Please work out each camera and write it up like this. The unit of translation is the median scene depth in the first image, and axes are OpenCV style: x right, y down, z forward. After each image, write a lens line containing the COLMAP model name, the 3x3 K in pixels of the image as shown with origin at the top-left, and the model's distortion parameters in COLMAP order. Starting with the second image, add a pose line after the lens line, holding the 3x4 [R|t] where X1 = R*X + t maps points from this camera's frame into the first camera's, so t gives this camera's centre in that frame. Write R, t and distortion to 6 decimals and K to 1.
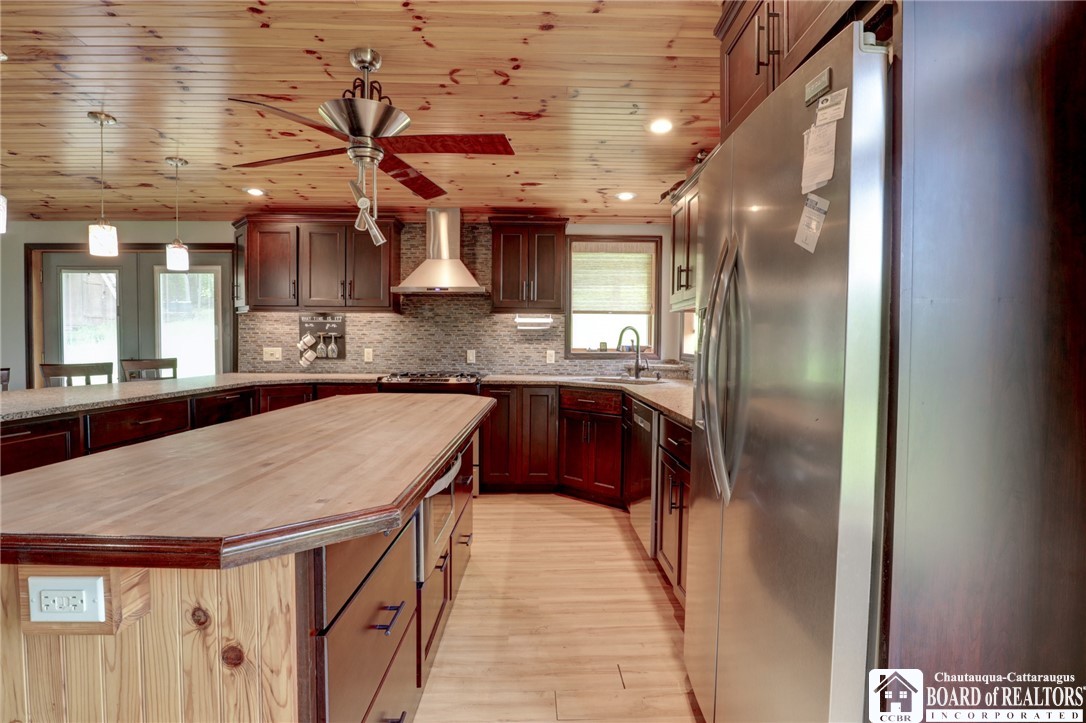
lens RADIAL K [[546.3, 0, 552.9], [0, 546.3, 364.4], [0, 0, 1]] dist [-0.044626, 0.012232]
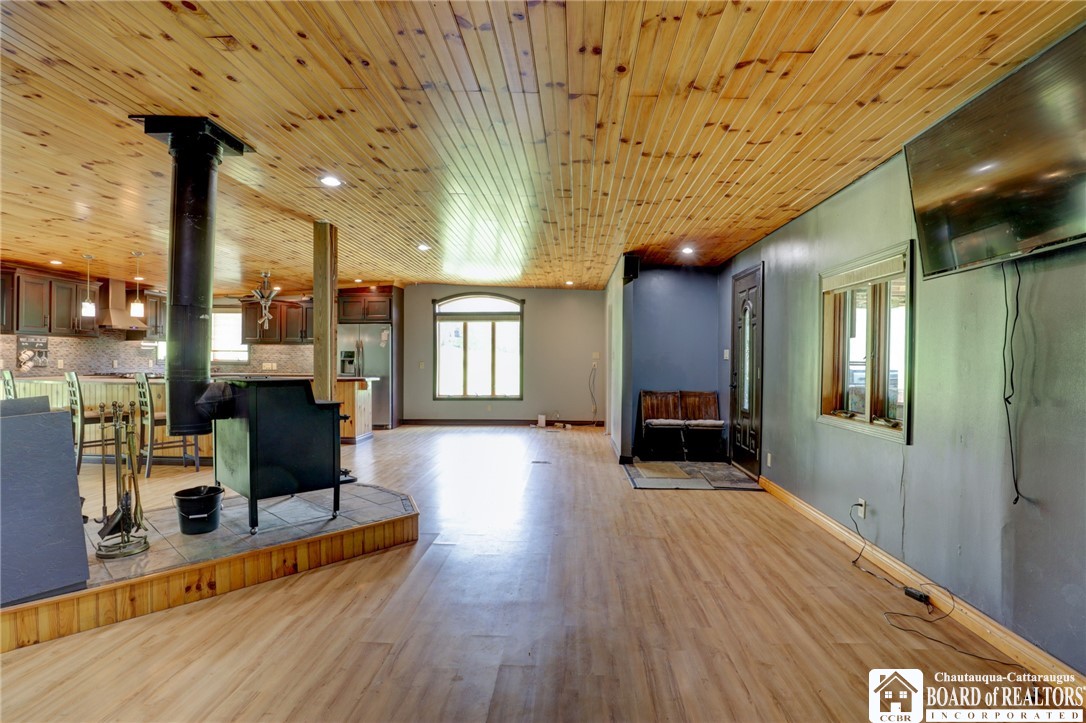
lens RADIAL K [[548.5, 0, 539.5], [0, 548.5, 365.3], [0, 0, 1]] dist [-0.013779, 0.000137]
pose [[0.091316, -0.017043, 0.995676, -1.765922], [0.030257, 0.999439, 0.014332, 0.005459], [-0.995362, 0.028817, 0.091780, -0.499229]]
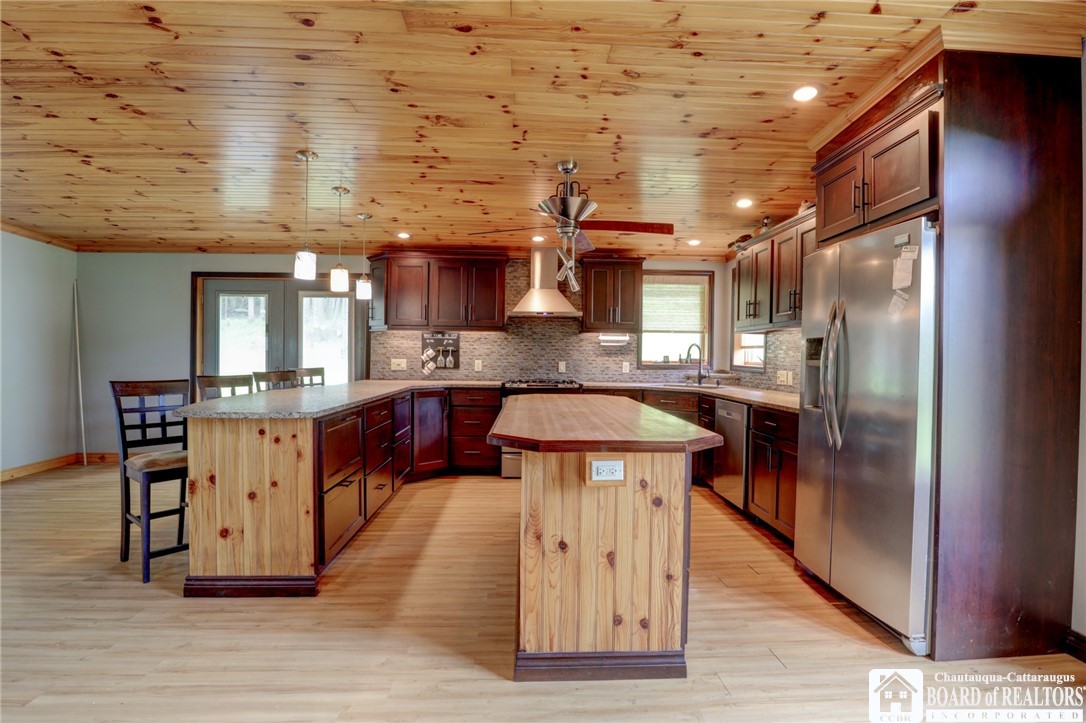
lens RADIAL K [[546.3, 0, 553.1], [0, 546.3, 363.9], [0, 0, 1]] dist [-0.044626, 0.012232]
pose [[0.999576, 0.003151, 0.028960, -0.208398], [-0.002527, 0.999764, -0.021558, 0.005025], [-0.029021, 0.021476, 0.999348, -0.236596]]
